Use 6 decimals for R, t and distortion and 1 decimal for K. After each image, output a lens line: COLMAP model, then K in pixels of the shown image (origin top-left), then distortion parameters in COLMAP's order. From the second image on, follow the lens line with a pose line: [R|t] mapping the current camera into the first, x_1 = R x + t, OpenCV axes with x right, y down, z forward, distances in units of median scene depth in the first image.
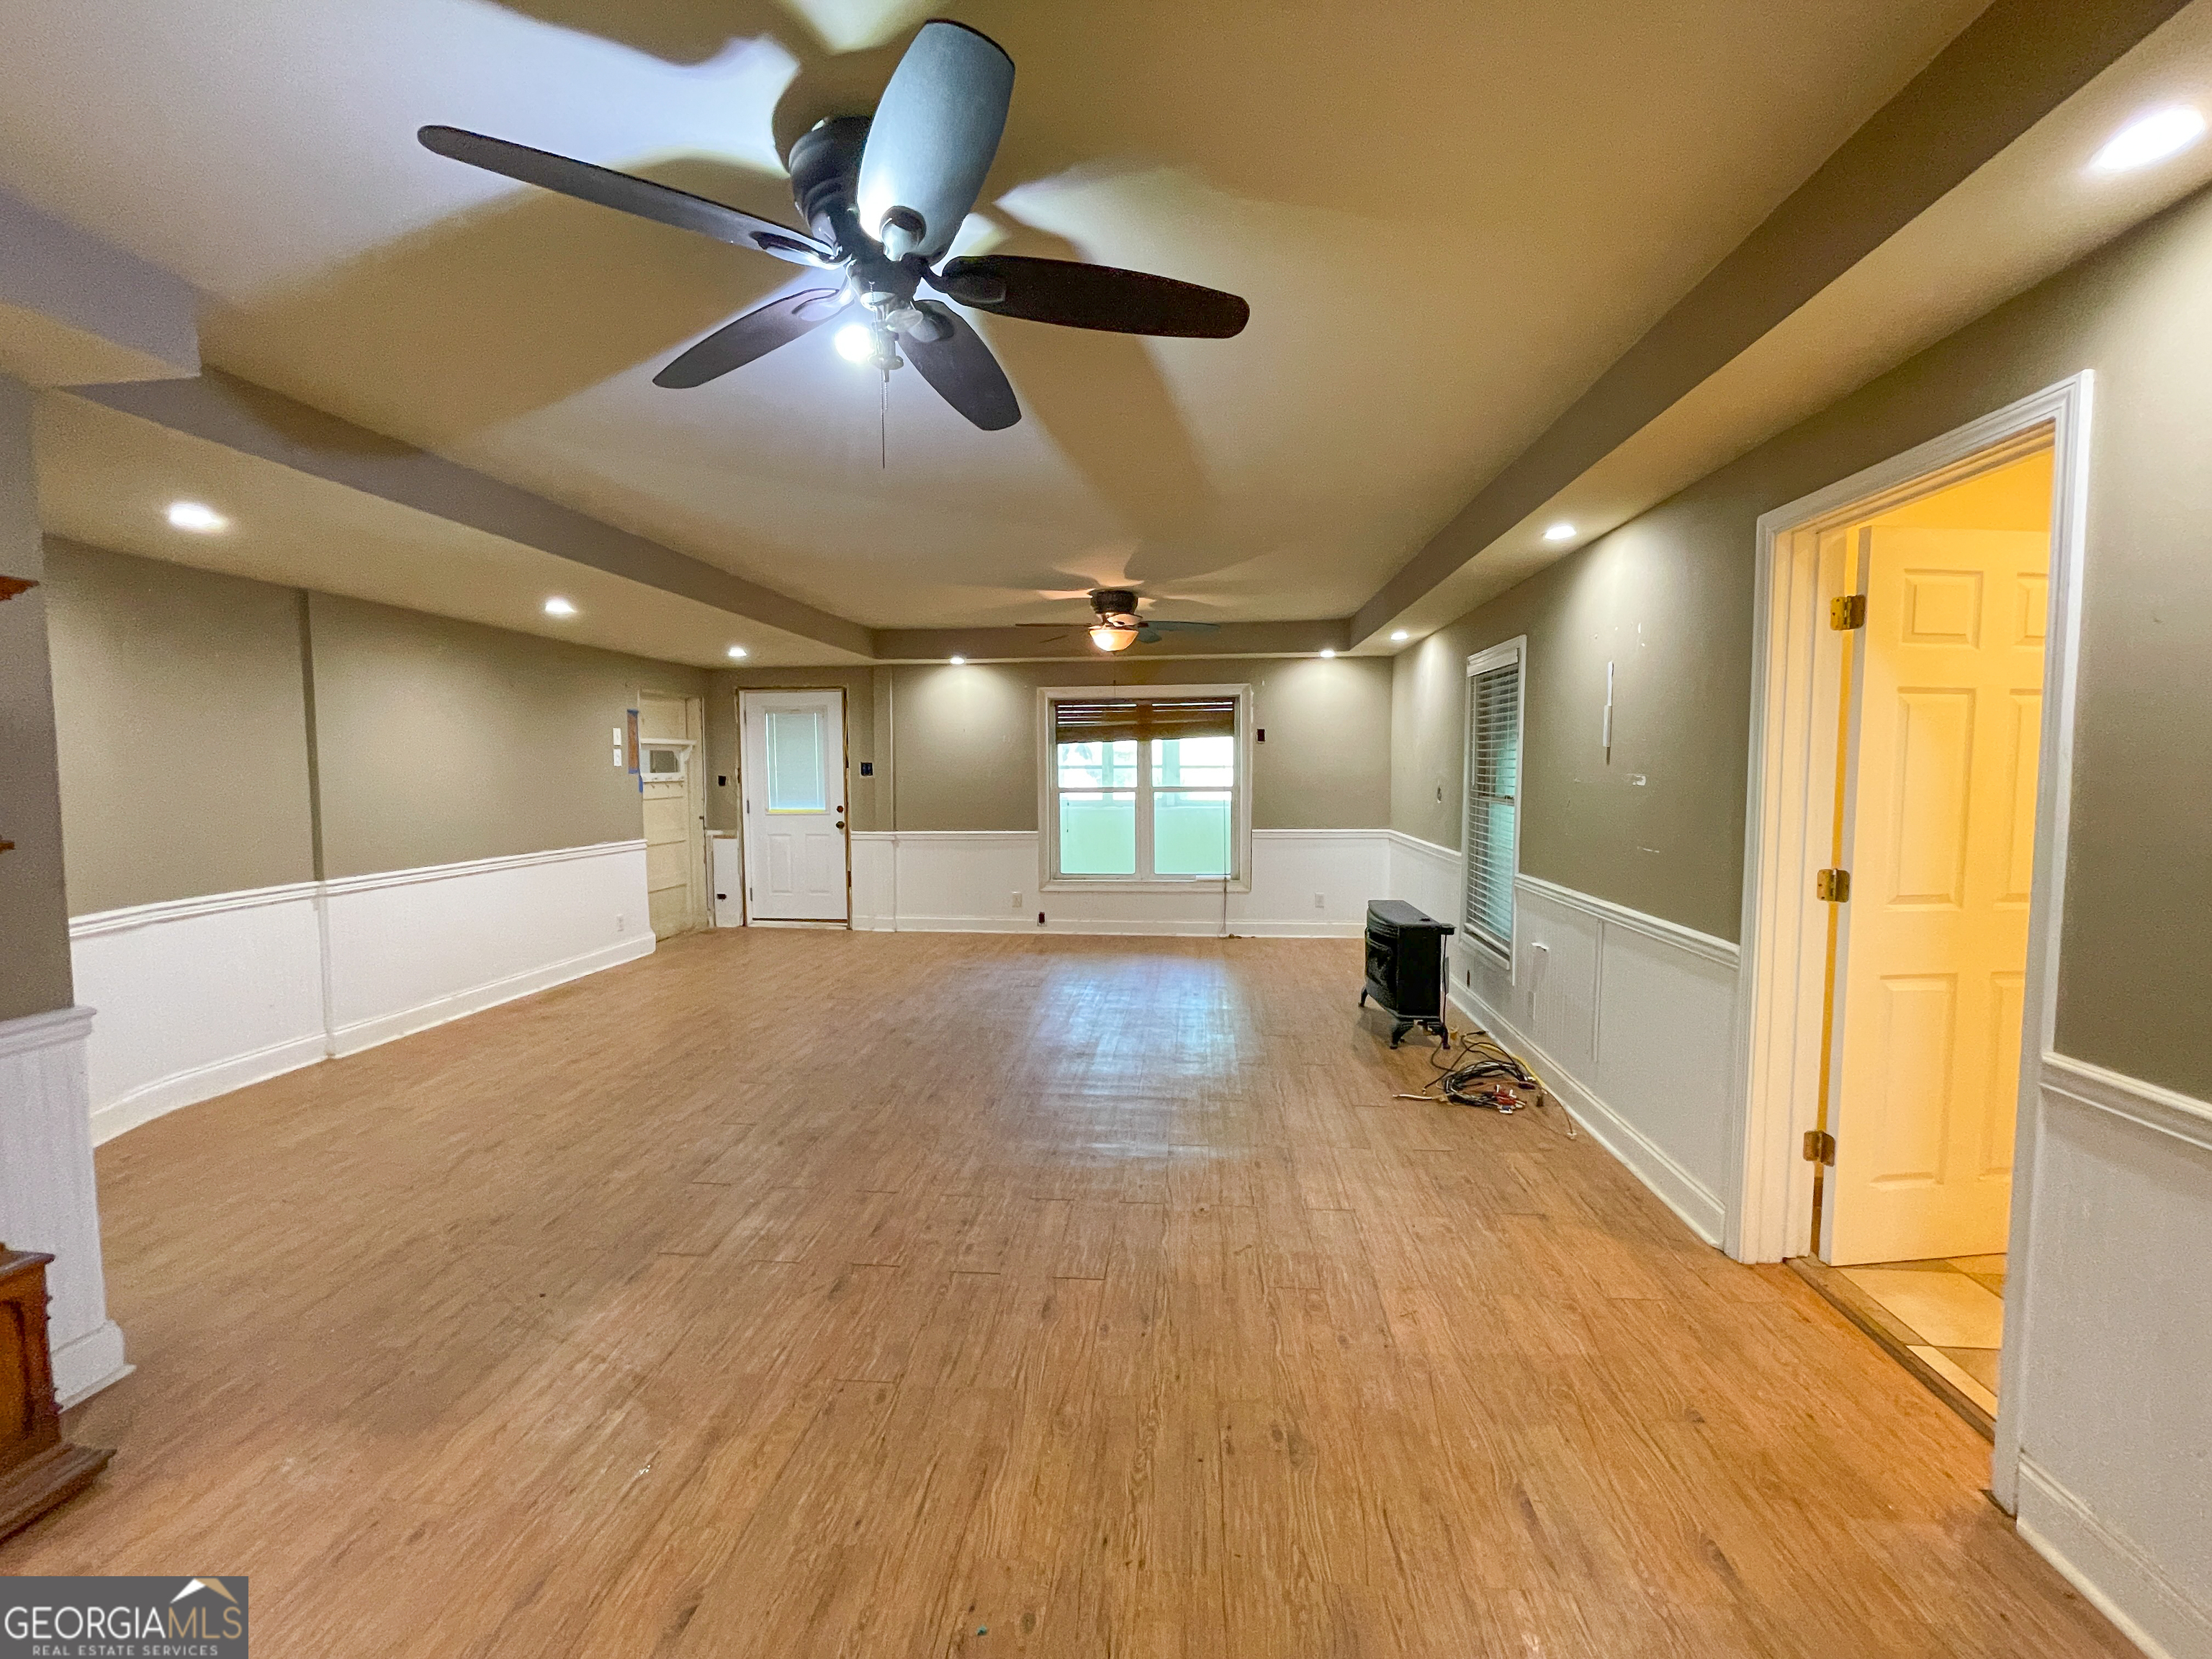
lens RADIAL K [[886.9, 0, 1116.1], [0, 886.9, 825.1], [0, 0, 1]] dist [0.000366, -0.000008]
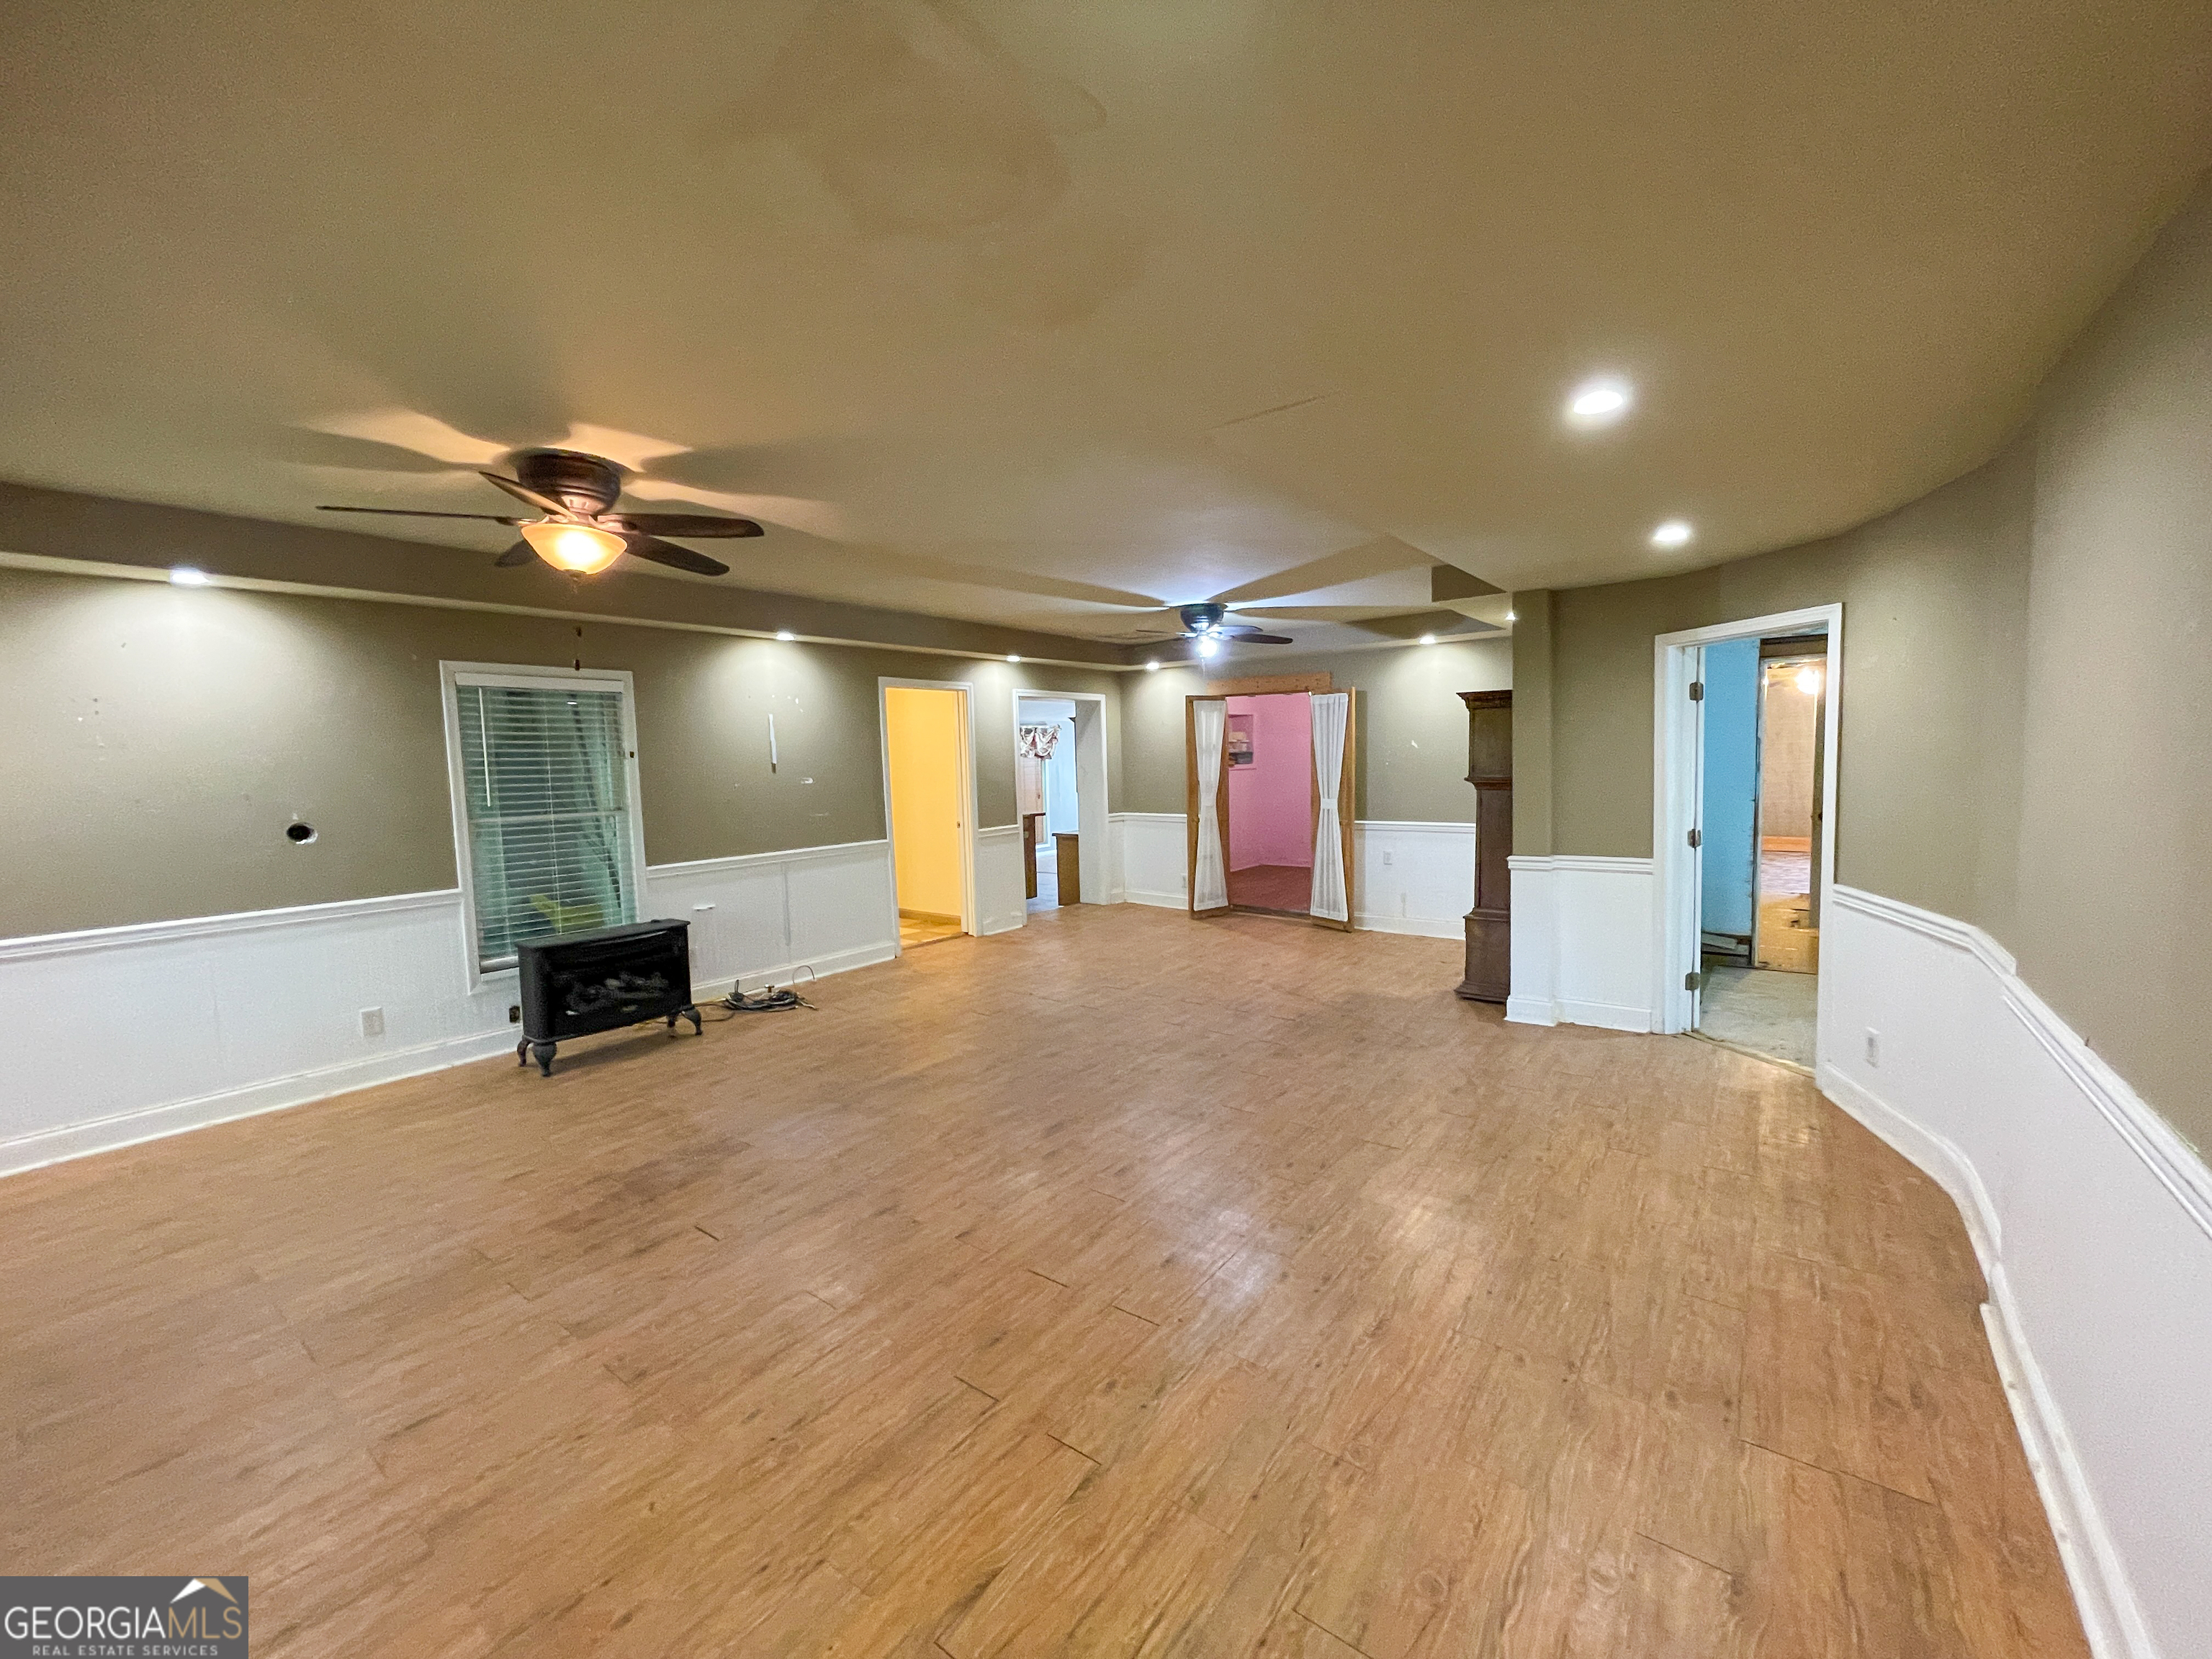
lens RADIAL K [[886.9, 0, 1109.6], [0, 886.9, 832.5], [0, 0, 1]] dist [0.000366, -0.000008]
pose [[-0.849521, -0.014423, 0.527358, -0.898850], [0.061367, 0.990139, 0.125935, -0.128931], [-0.523974, 0.139347, -0.840258, 2.093673]]
